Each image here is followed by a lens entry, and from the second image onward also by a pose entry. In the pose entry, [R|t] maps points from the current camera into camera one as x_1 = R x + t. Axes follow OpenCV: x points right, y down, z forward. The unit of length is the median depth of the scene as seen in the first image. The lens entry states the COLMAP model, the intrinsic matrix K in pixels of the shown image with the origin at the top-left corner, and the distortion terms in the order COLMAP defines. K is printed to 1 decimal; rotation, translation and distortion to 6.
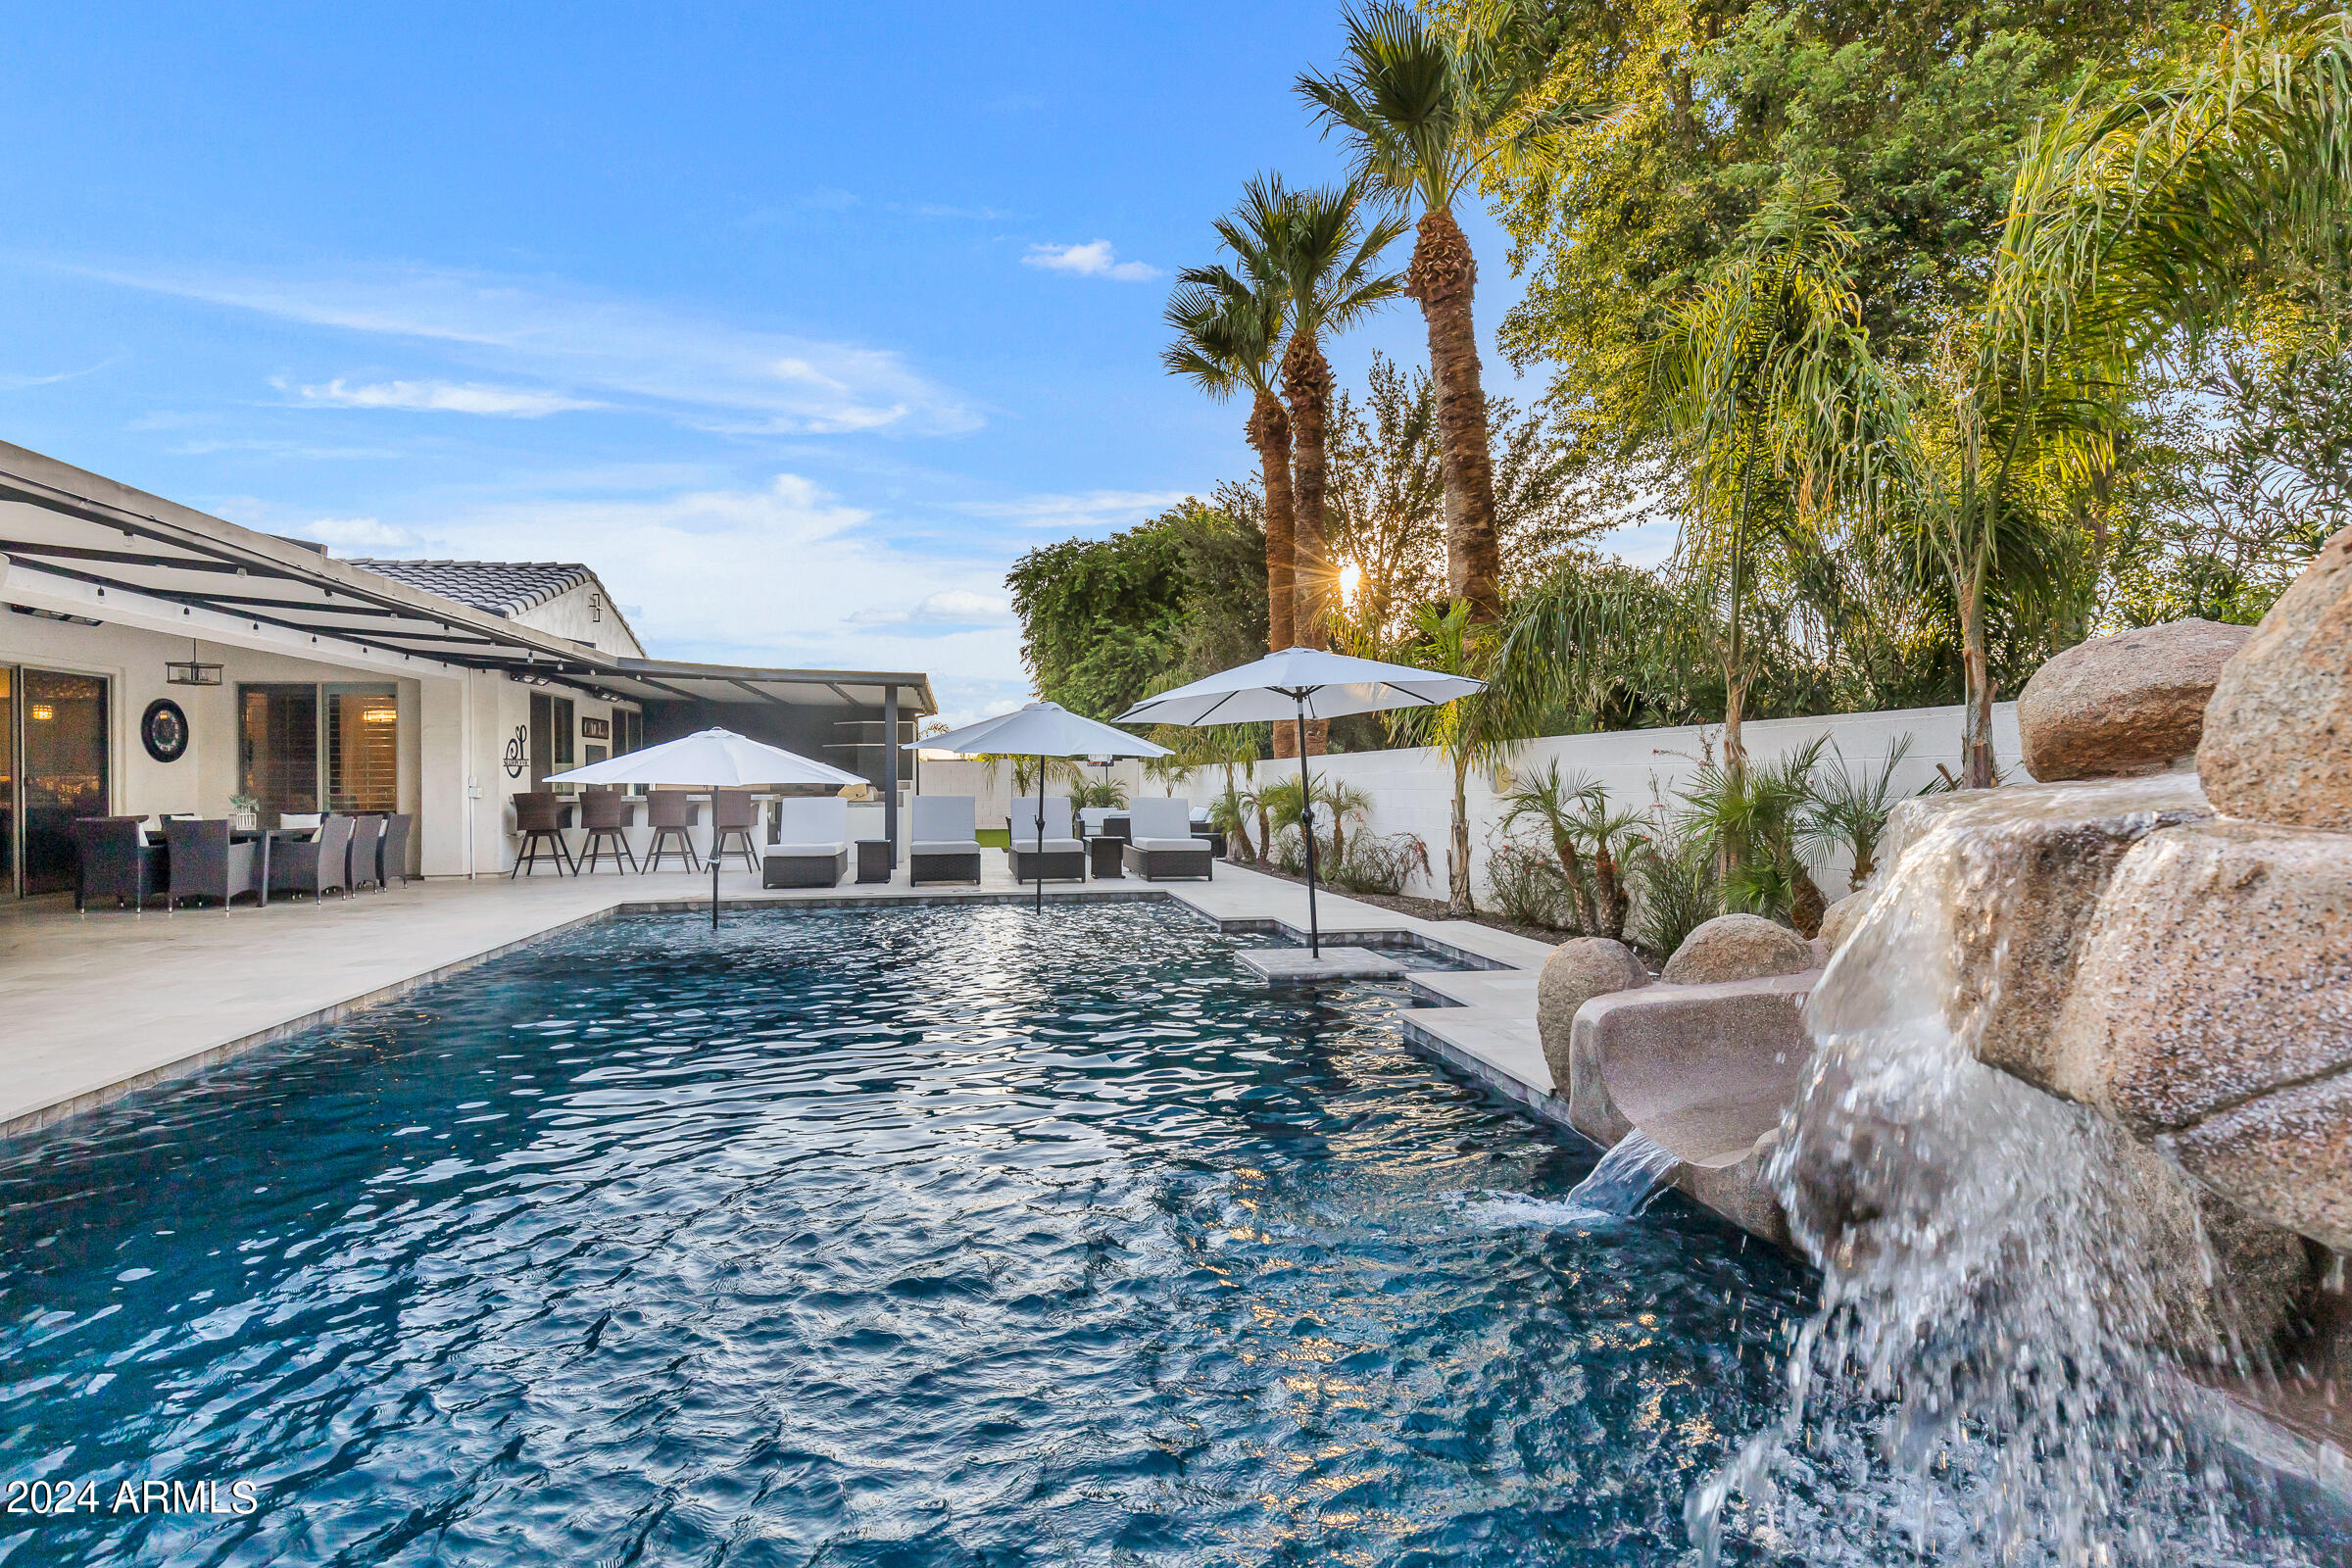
lens RADIAL K [[1121.7, 0, 1176.0], [0, 1121.7, 784.0], [0, 0, 1]] dist [0.000863, -0.000071]
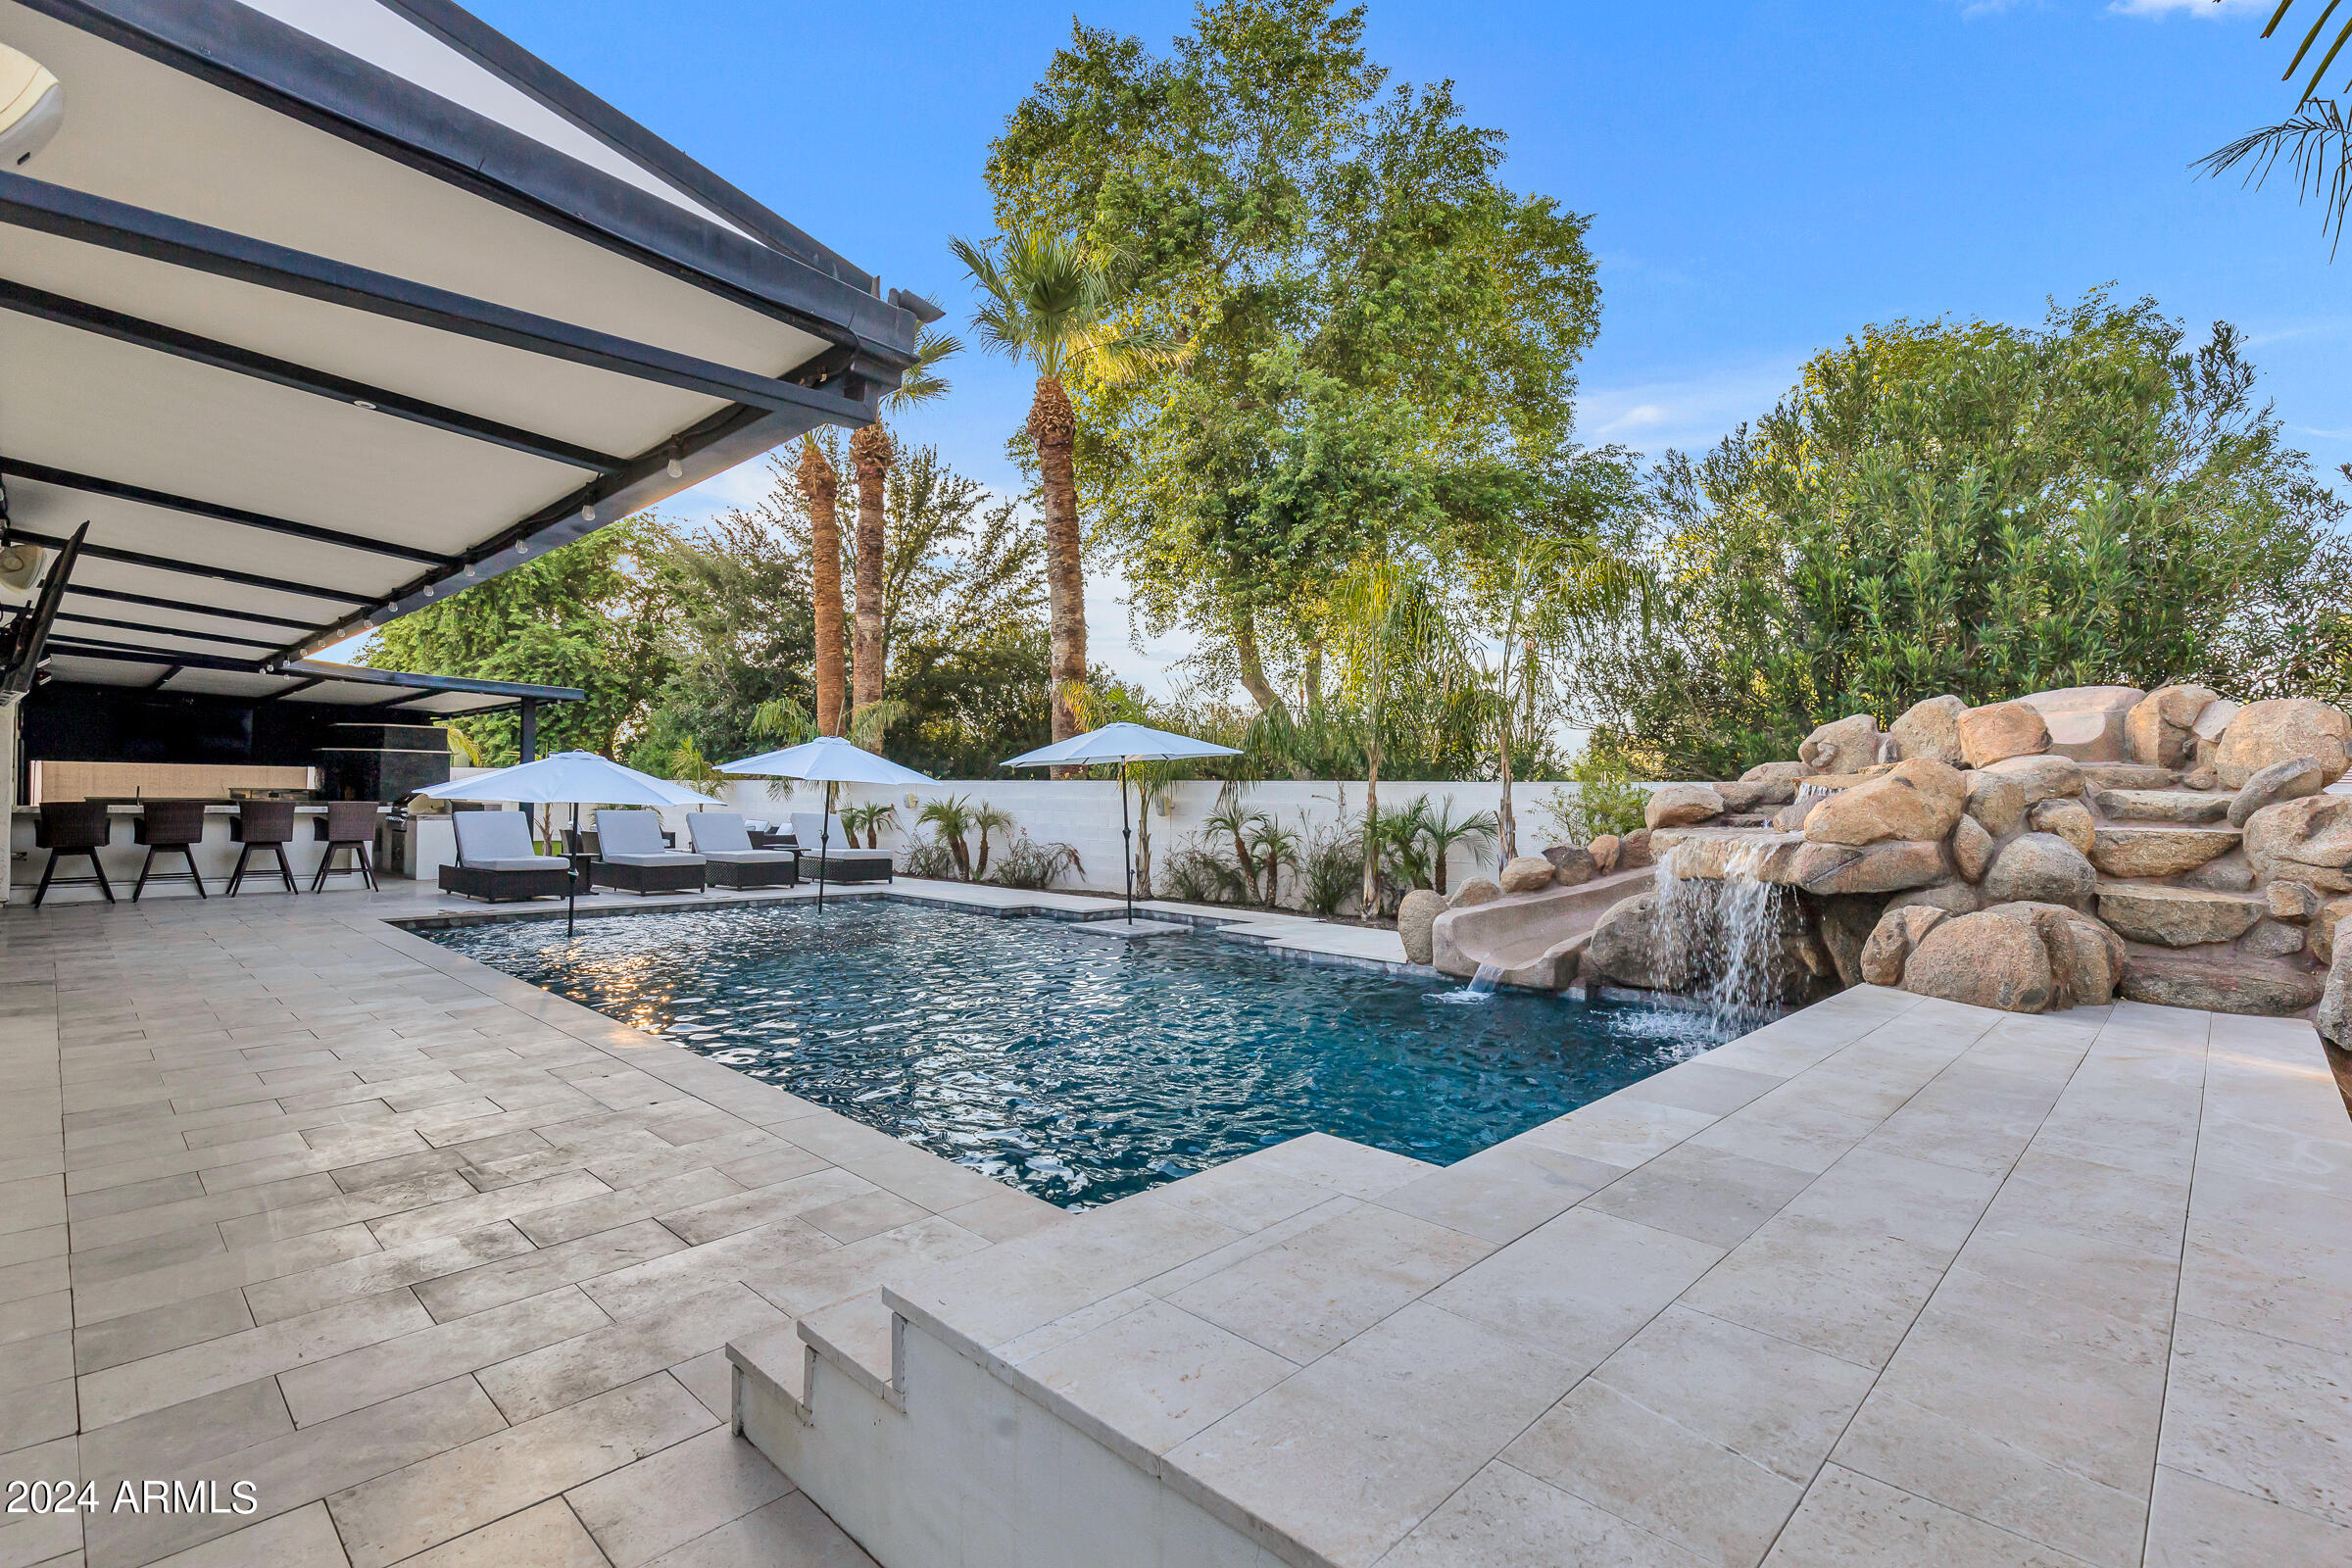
lens RADIAL K [[1116.2, 0, 1168.4], [0, 1116.2, 799.5], [0, 0, 1]] dist [0.001752, 0.000008]
pose [[0.798151, 0.015162, 0.602267, -0.500722], [-0.019126, 0.999817, 0.000176, -0.011760], [-0.602154, -0.011659, 0.798295, -0.163573]]
